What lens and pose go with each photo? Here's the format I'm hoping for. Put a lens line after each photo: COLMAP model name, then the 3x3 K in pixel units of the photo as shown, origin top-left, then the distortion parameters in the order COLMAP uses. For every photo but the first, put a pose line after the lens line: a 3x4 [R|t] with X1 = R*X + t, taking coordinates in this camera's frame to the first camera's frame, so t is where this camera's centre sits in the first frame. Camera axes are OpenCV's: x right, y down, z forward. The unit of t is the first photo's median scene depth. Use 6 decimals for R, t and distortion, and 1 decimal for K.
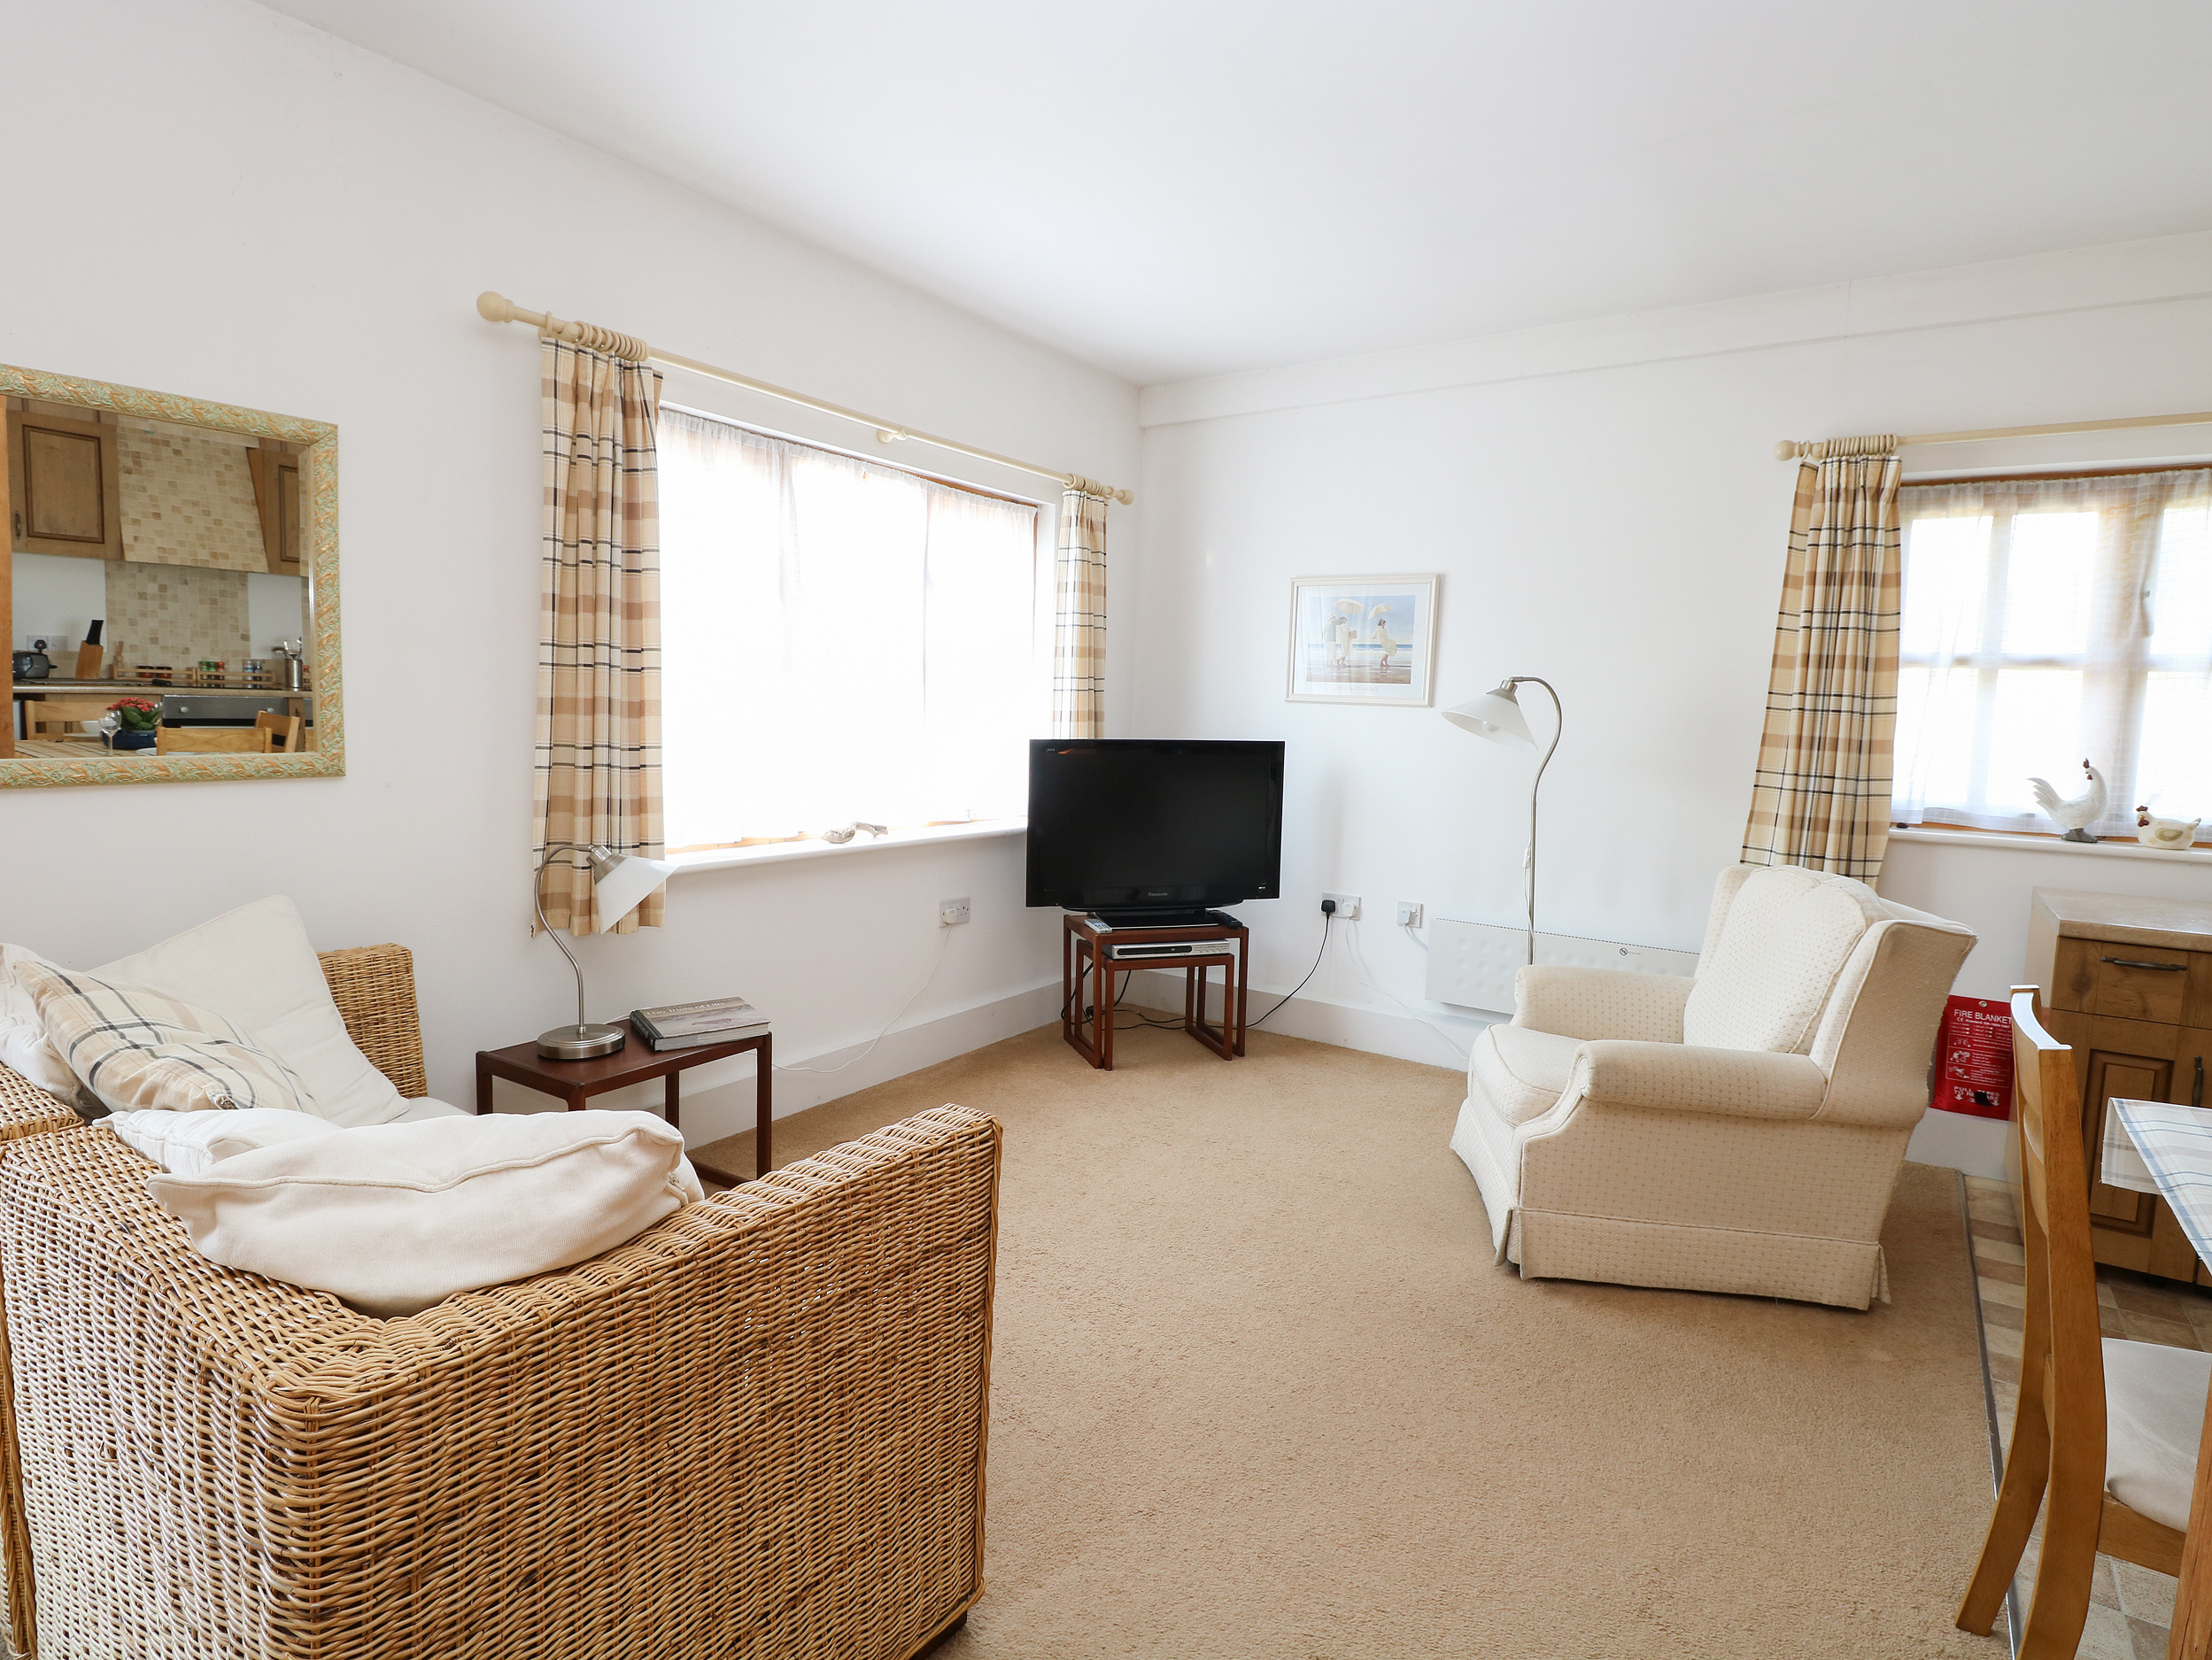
lens RADIAL K [[1149.2, 0, 1109.1], [0, 1149.2, 813.6], [0, 0, 1]] dist [0.001246, -0.014788]
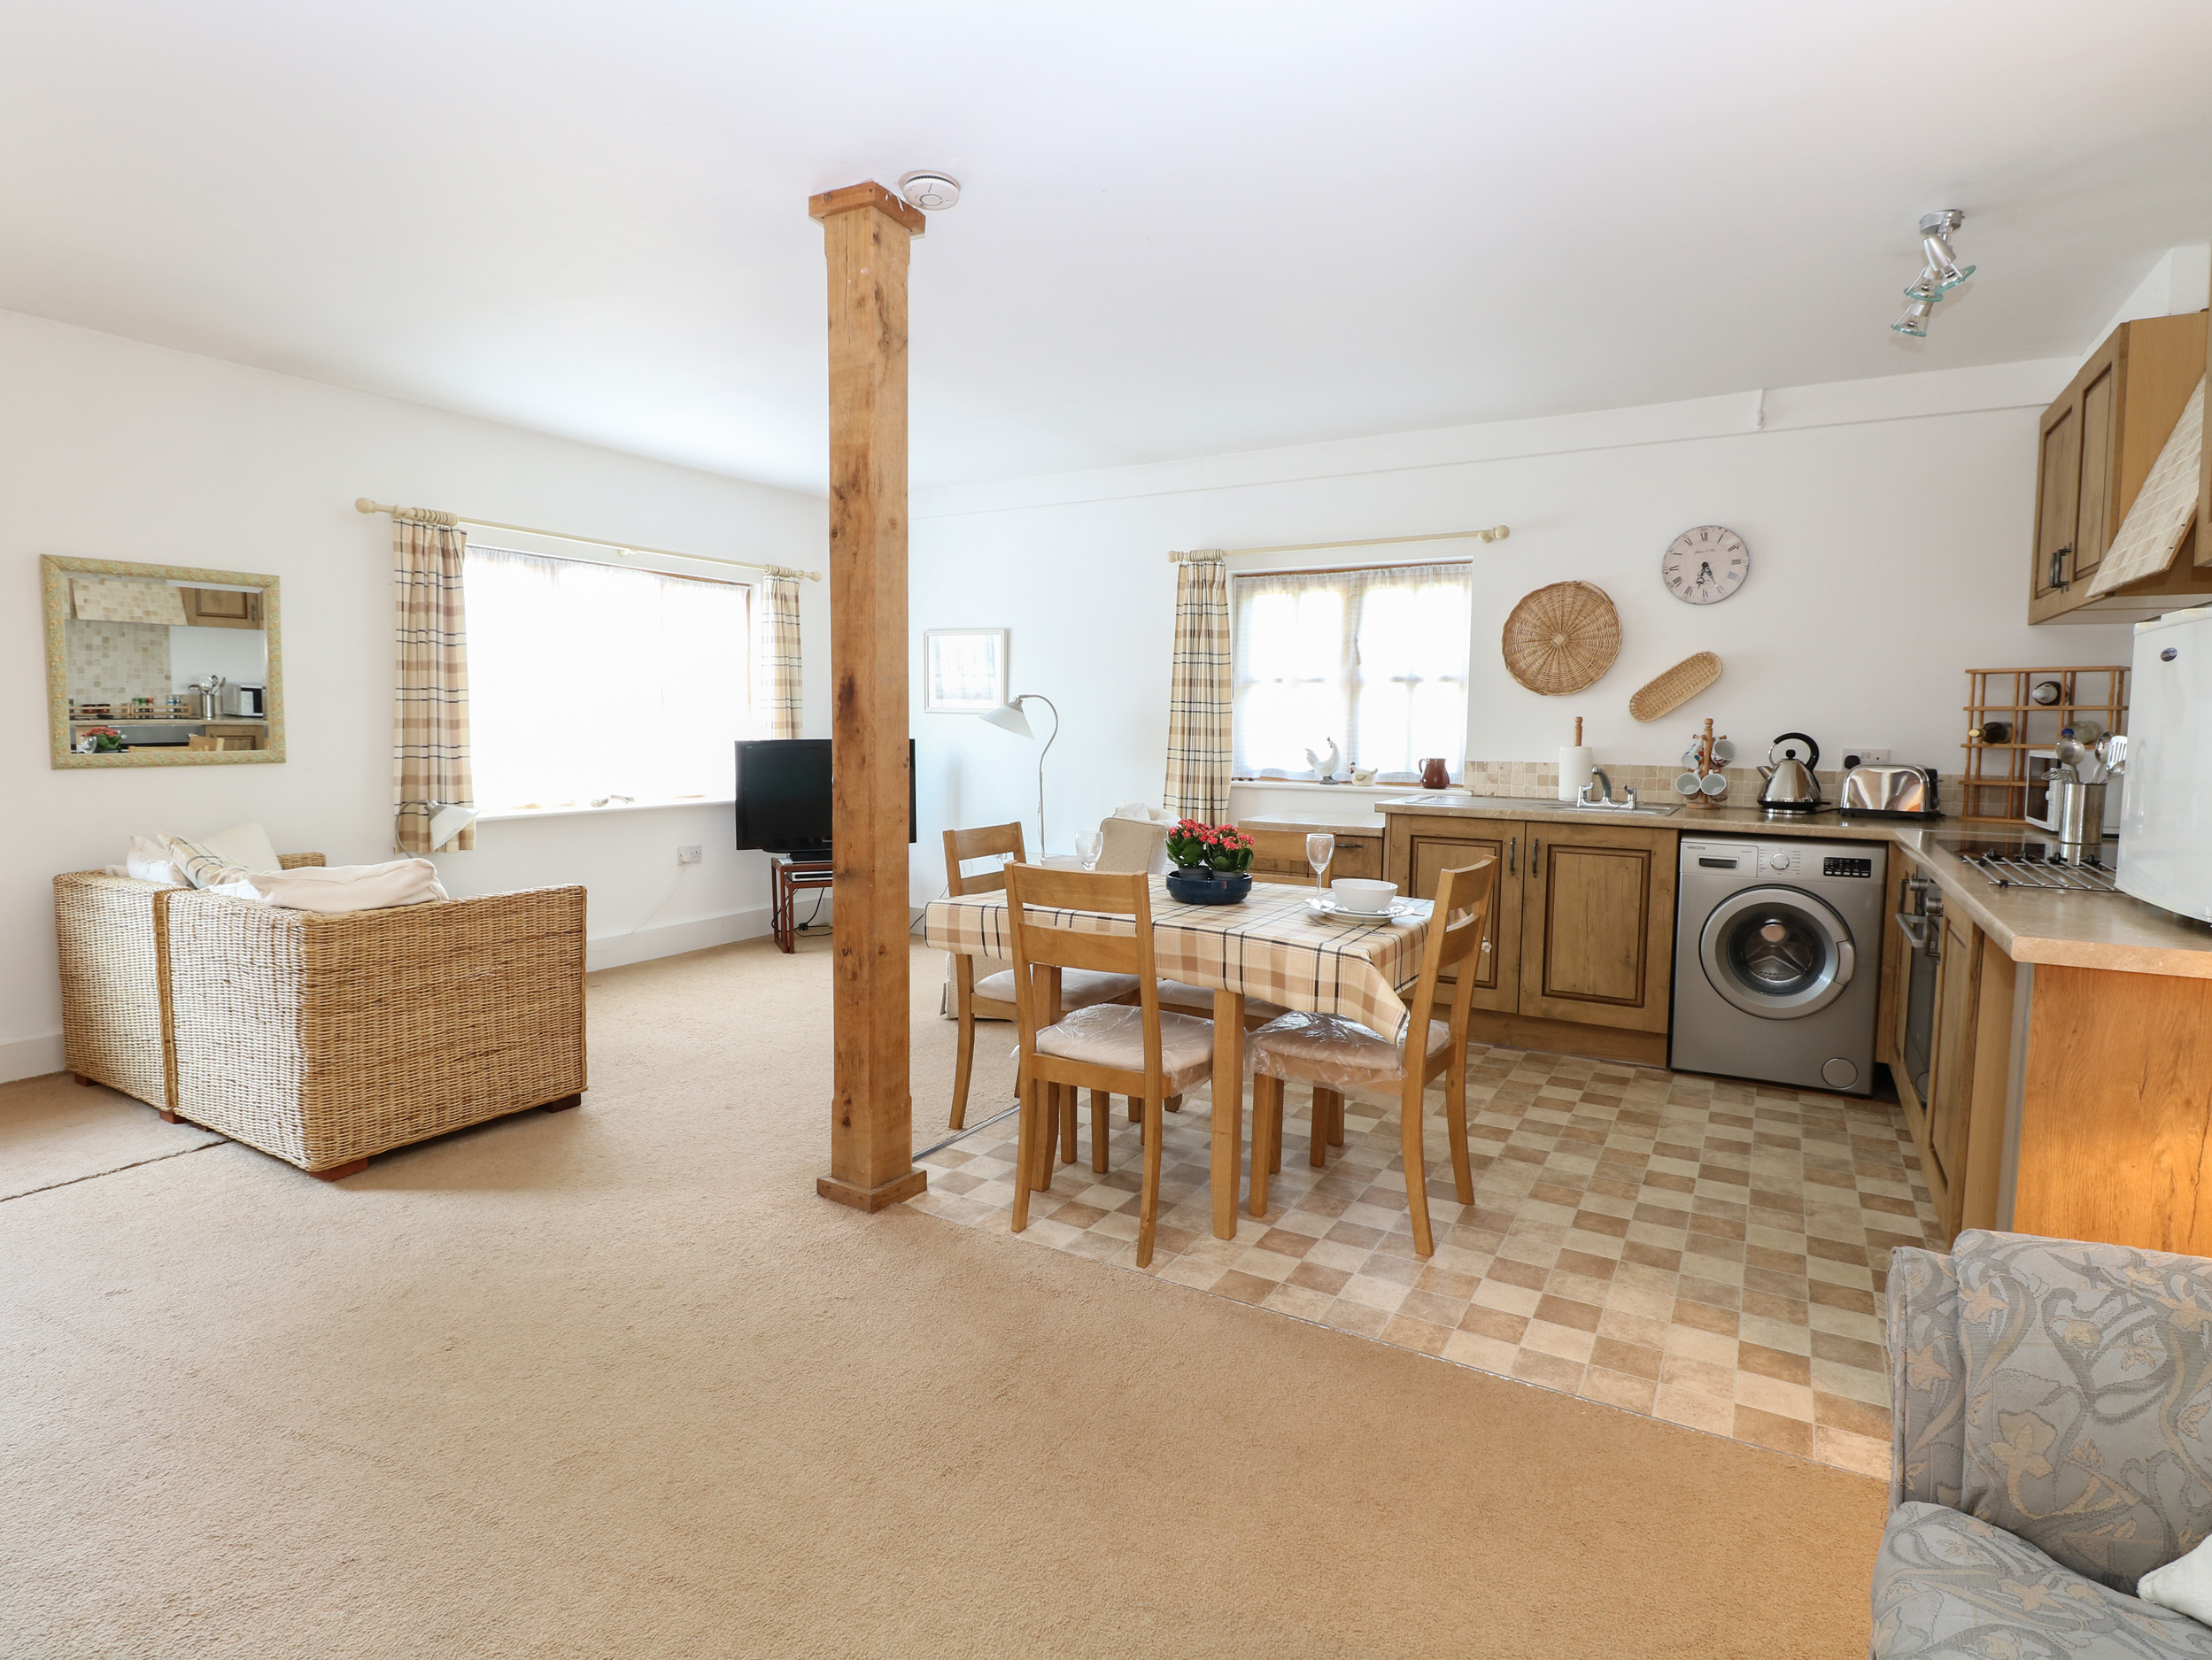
lens RADIAL K [[1149.2, 0, 1109.1], [0, 1149.2, 813.6], [0, 0, 1]] dist [0.001246, -0.014788]
pose [[0.997057, -0.025769, 0.072206, 0.405426], [0.026615, 0.999588, -0.010782, 0.080979], [-0.071898, 0.012672, 0.997331, -0.727960]]
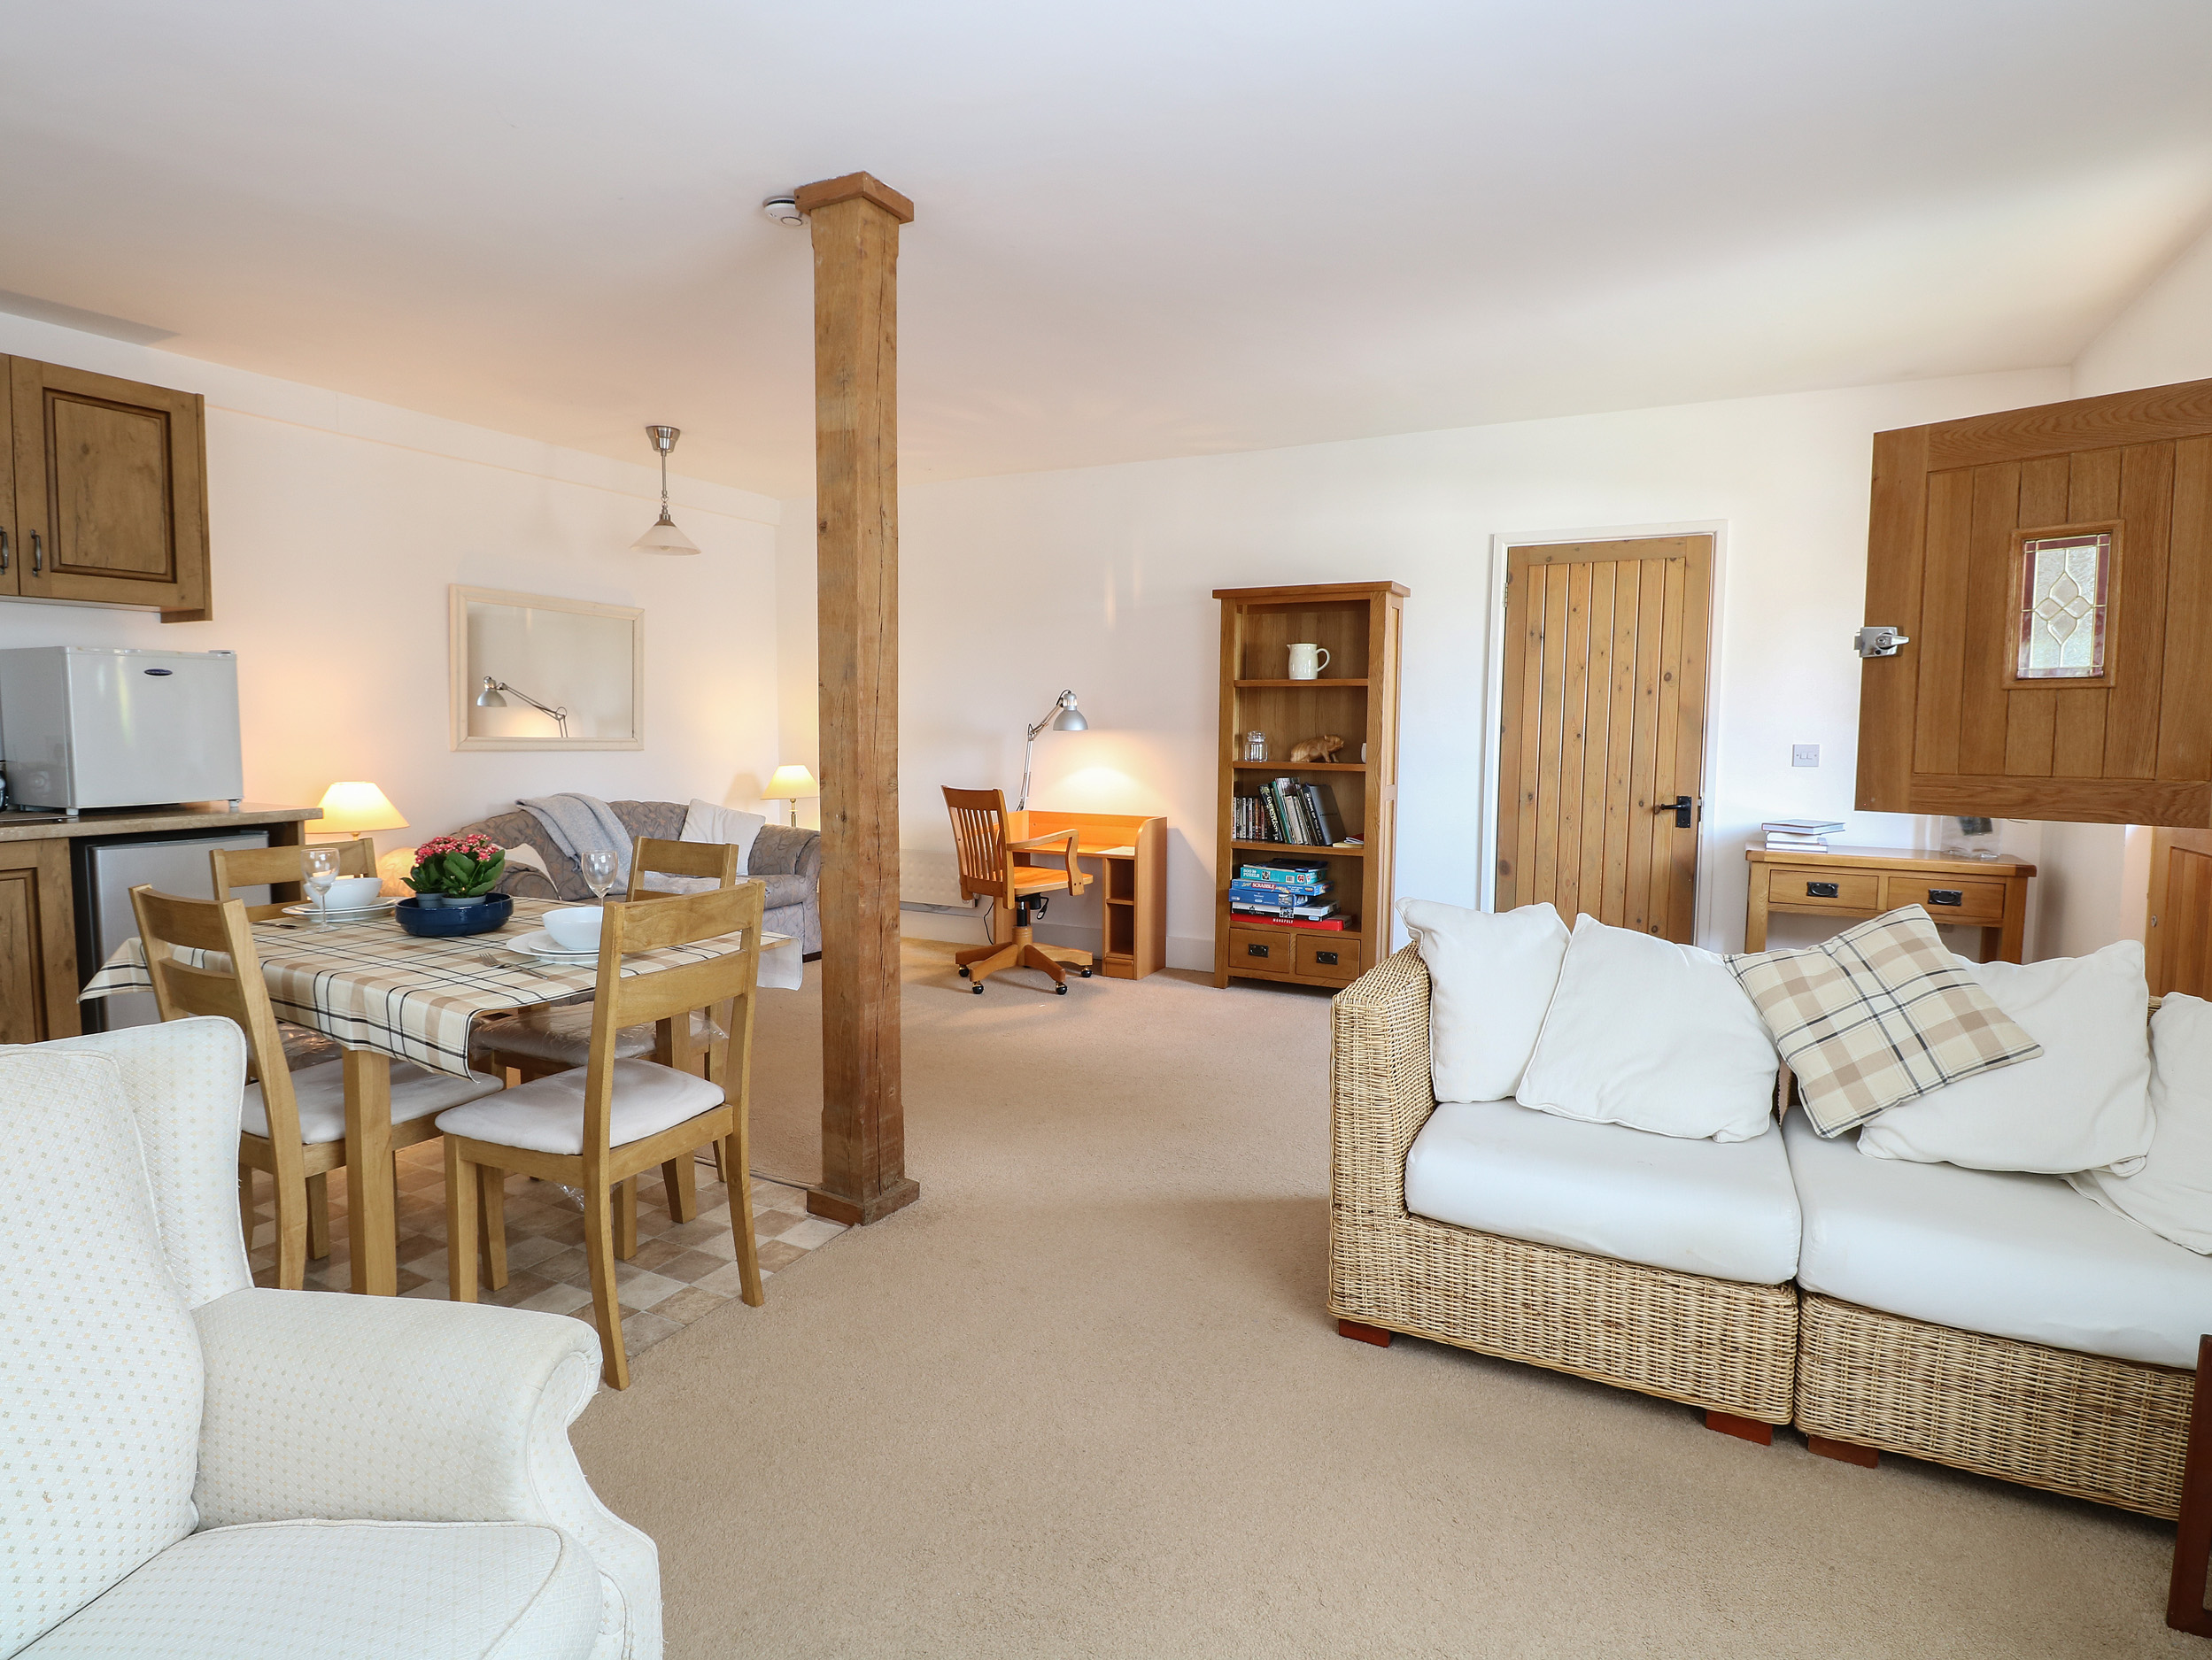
lens RADIAL K [[1149.2, 0, 1109.1], [0, 1149.2, 813.6], [0, 0, 1]] dist [0.001246, -0.014788]
pose [[-0.991655, -0.028992, -0.125621, 0.197580], [-0.050222, 0.984285, 0.169293, -0.105255], [0.118739, 0.174189, -0.977527, 1.172981]]
